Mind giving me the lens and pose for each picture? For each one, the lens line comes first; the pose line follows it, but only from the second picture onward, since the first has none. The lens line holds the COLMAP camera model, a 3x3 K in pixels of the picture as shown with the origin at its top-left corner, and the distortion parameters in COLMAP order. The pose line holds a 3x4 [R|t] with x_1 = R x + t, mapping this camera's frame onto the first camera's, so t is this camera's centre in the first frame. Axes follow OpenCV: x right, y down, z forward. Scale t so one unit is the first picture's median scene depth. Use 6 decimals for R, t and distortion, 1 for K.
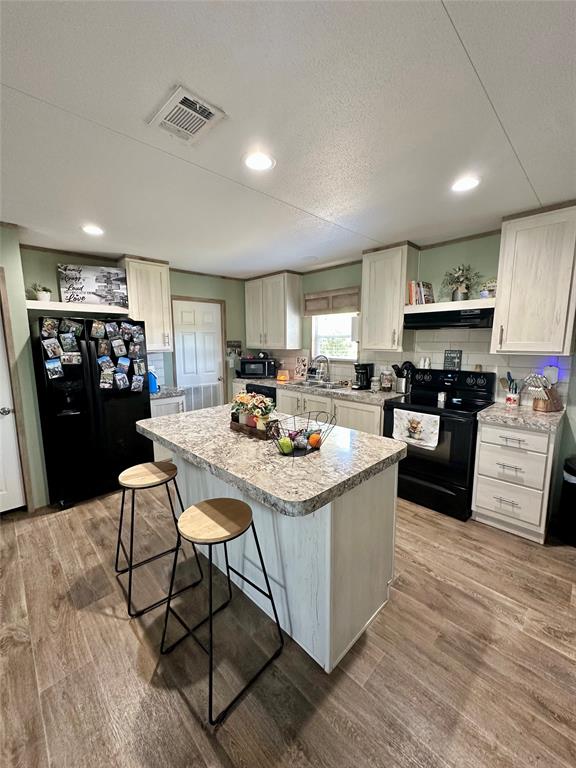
lens RADIAL K [[306.1, 0, 287.6], [0, 306.1, 383.5], [0, 0, 1]] dist [-0.000205, -0.000348]
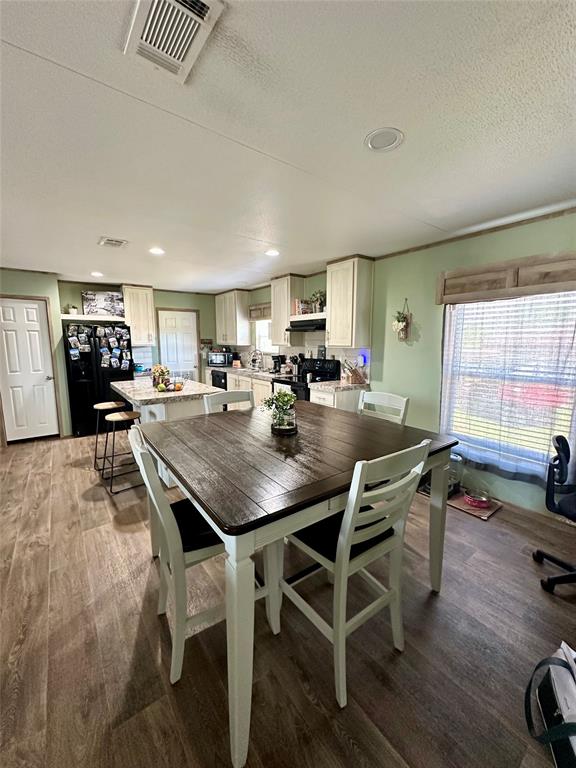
lens RADIAL K [[306.1, 0, 286.9], [0, 306.1, 383.3], [0, 0, 1]] dist [-0.000205, -0.000348]
pose [[0.992404, 0.021997, -0.121037, 0.613417], [-0.021958, 0.999758, 0.001663, 0.083095], [0.121044, 0.001007, 0.992647, -0.549634]]
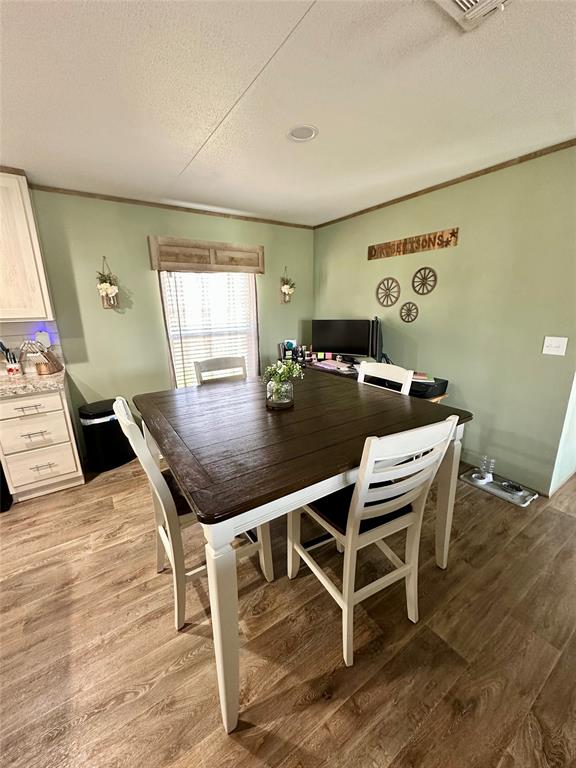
lens RADIAL K [[306.1, 0, 288.1], [0, 306.1, 383.2], [0, 0, 1]] dist [-0.000205, -0.000348]
pose [[0.178063, -0.249570, 0.951845, -0.043331], [0.151810, 0.962690, 0.224014, 0.007390], [-0.972238, 0.104611, 0.209307, -0.042059]]
